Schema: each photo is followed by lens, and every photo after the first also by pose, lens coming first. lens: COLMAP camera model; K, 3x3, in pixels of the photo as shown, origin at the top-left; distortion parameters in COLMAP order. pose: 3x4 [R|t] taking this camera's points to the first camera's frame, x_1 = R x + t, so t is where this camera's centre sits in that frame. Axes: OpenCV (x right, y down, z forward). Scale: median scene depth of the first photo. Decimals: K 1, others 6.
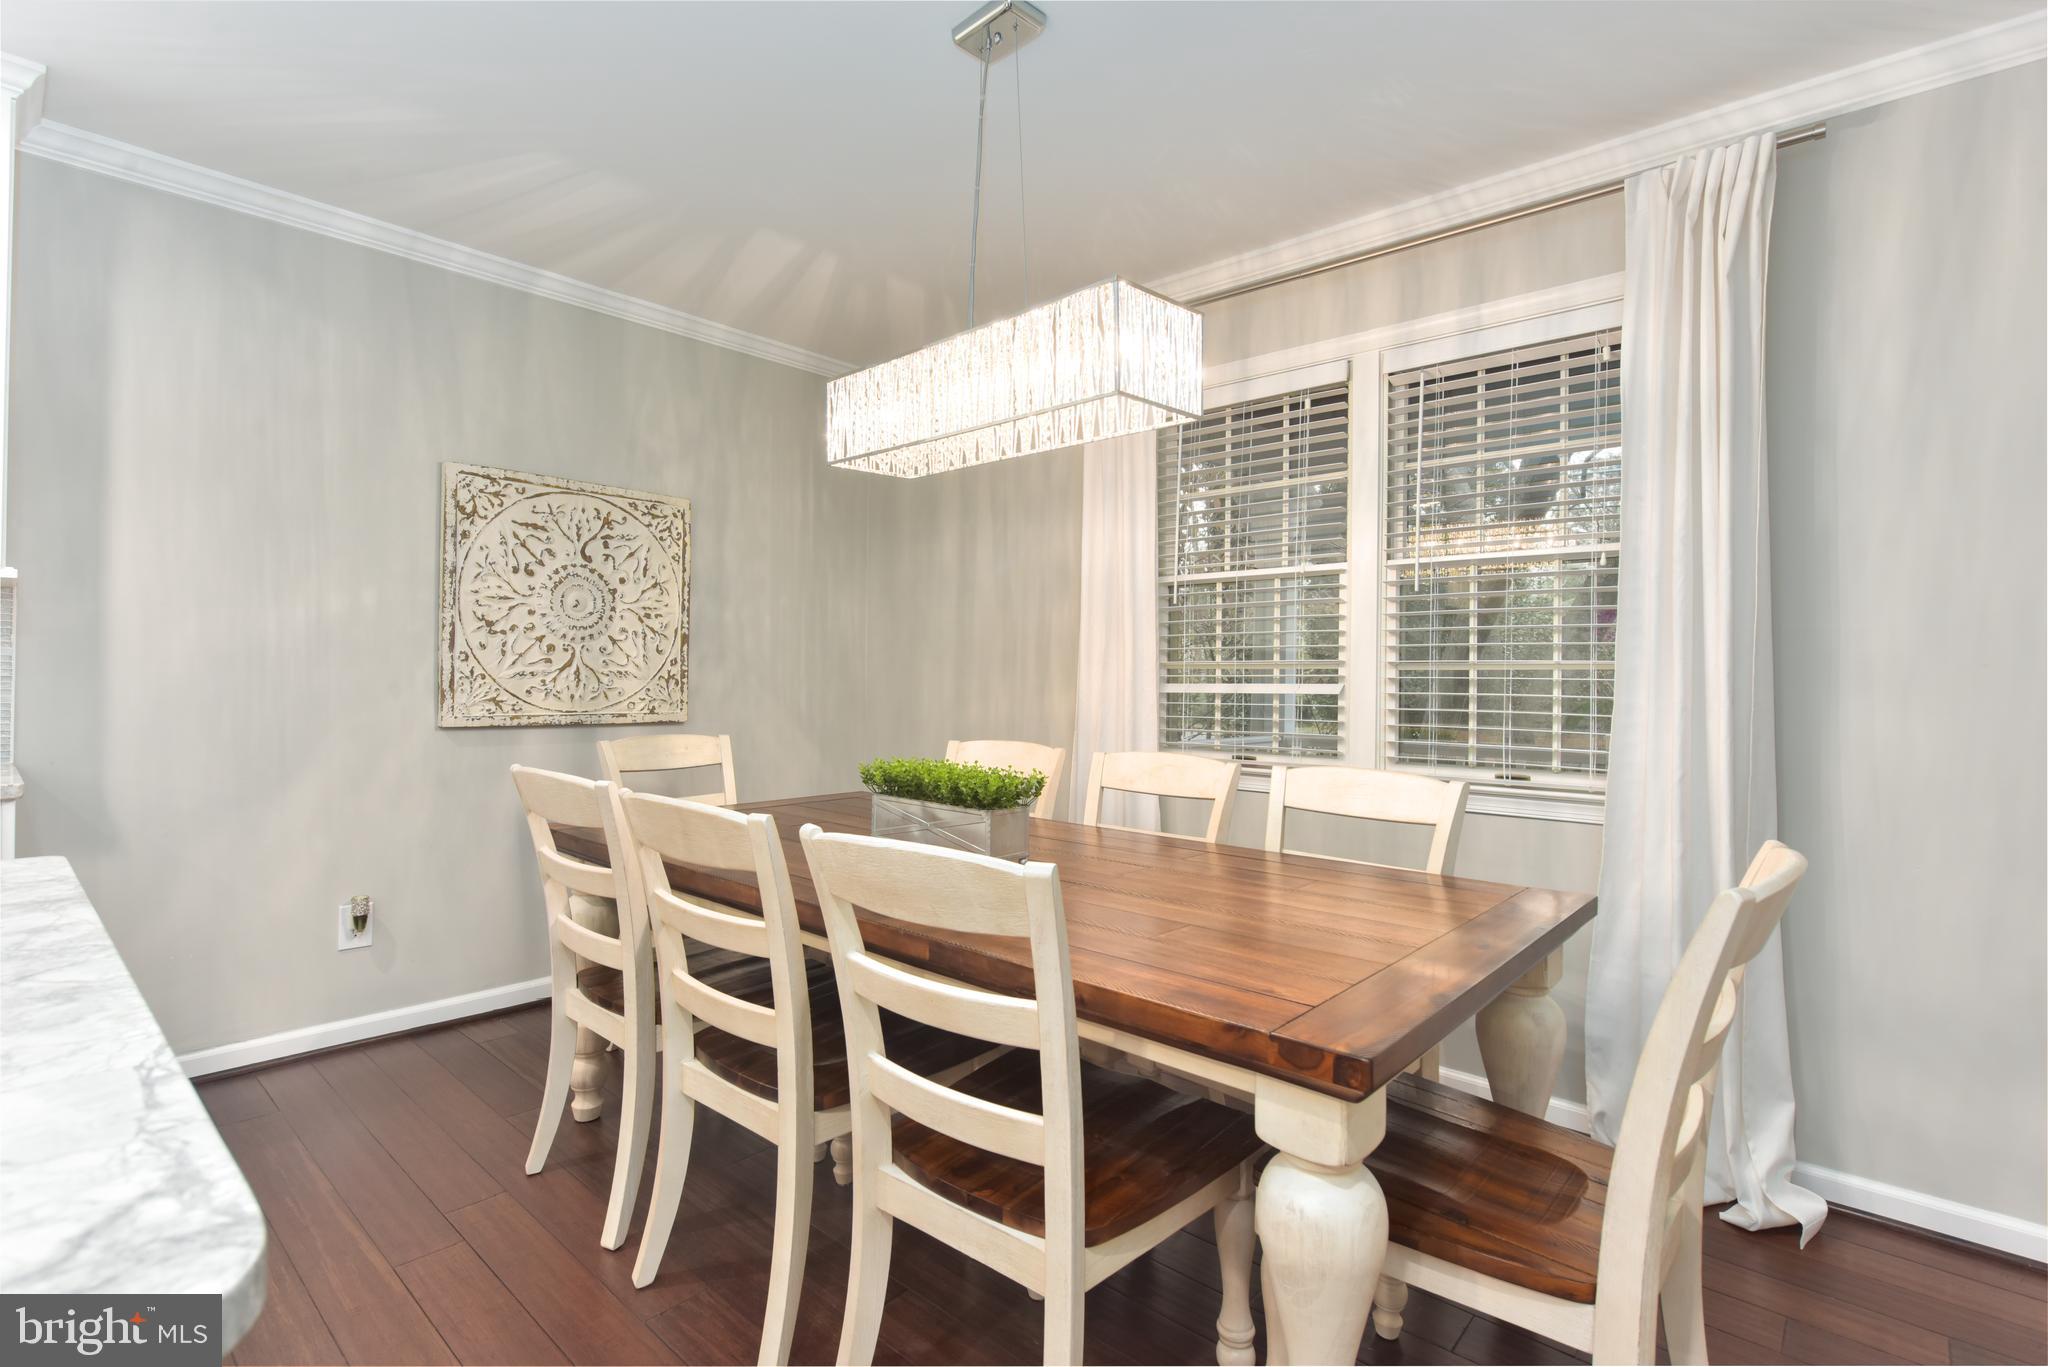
lens RADIAL K [[969.6, 0, 1017.9], [0, 969.6, 681.0], [0, 0, 1]] dist [-0.009201, -0.000724]
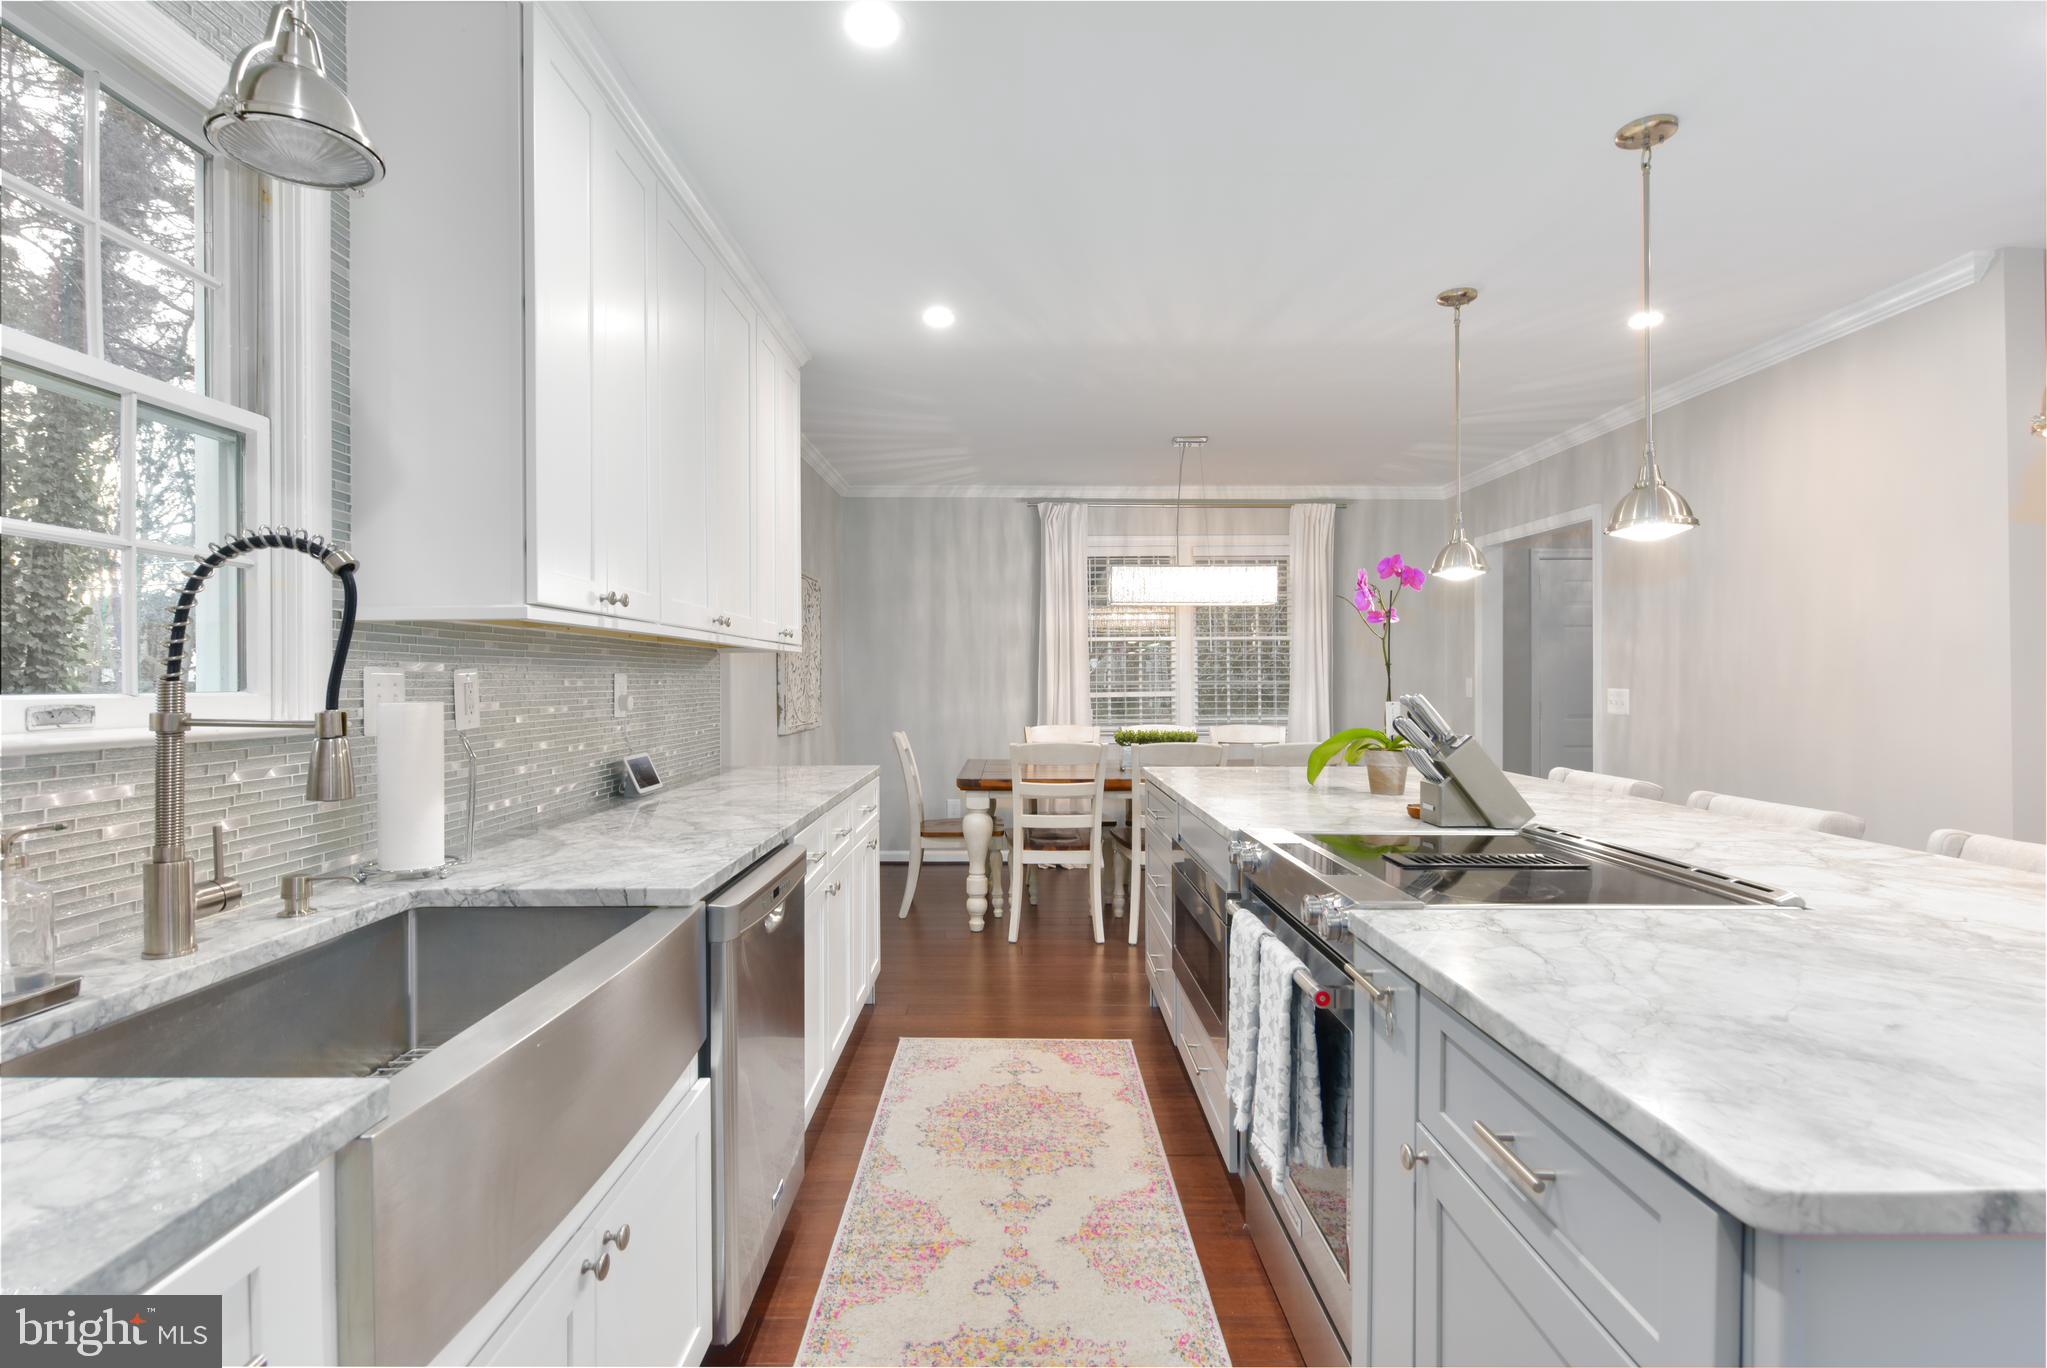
lens RADIAL K [[969.2, 0, 1017.4], [0, 969.2, 681.5], [0, 0, 1]] dist [-0.009201, -0.000724]
pose [[0.739270, -0.019802, 0.673118, -1.397772], [0.016455, 0.999800, 0.011339, -0.049503], [-0.673209, 0.002694, 0.739448, -0.392771]]
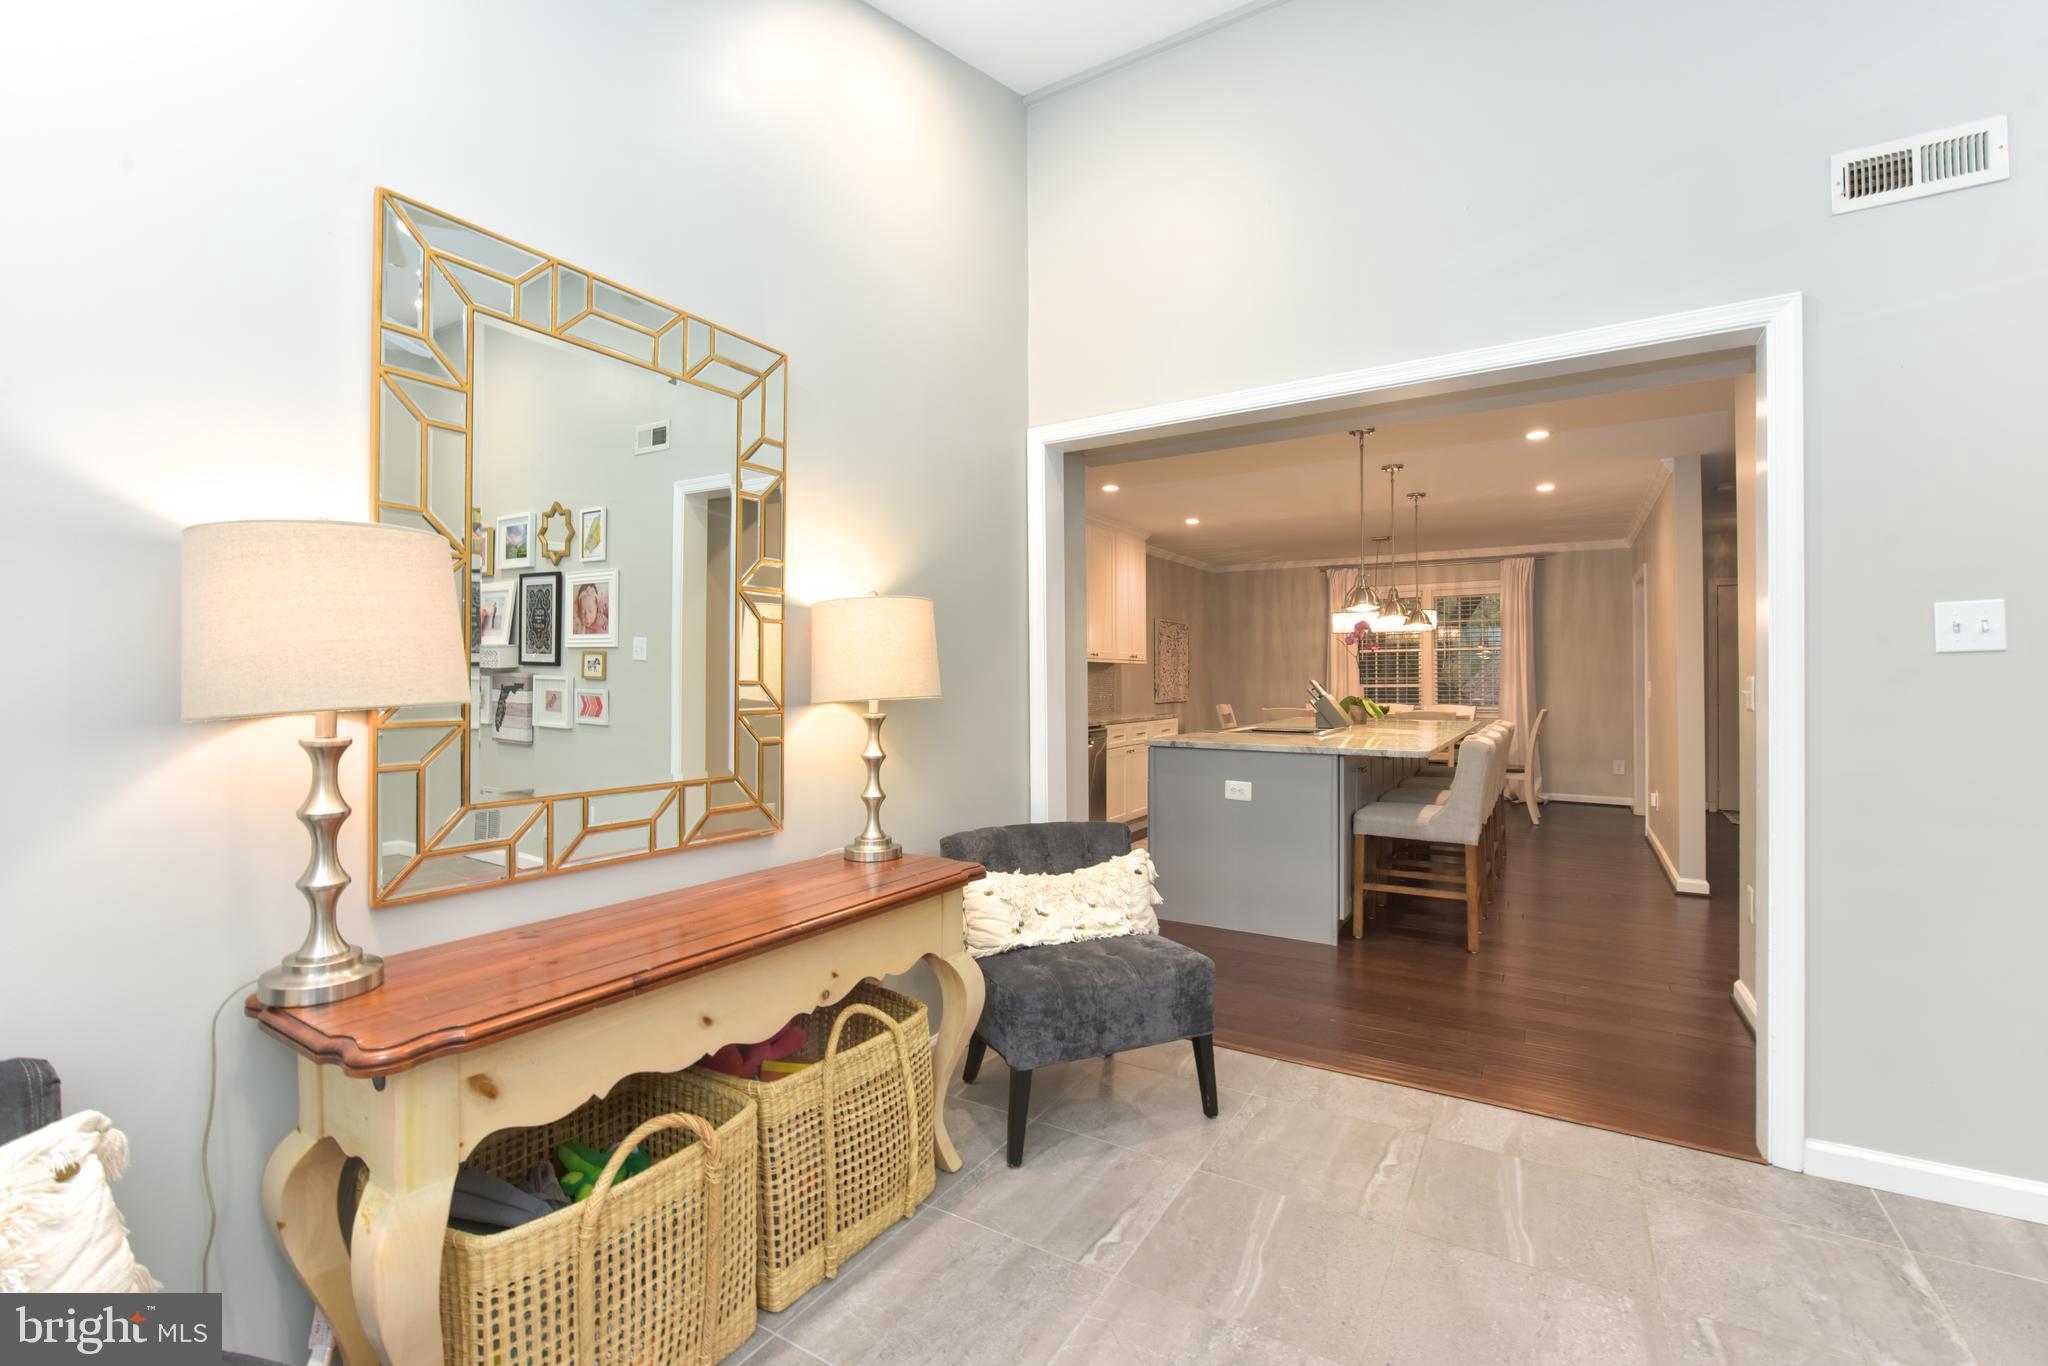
lens RADIAL K [[886.0, 0, 1024.0], [0, 886.0, 683.0], [0, 0, 1]] dist [0.000037, 0.000013]
pose [[0.980557, -0.017867, 0.195421, -1.633989], [0.017800, 0.999839, 0.002103, -0.032333], [-0.195427, 0.001416, 0.980717, -1.786435]]
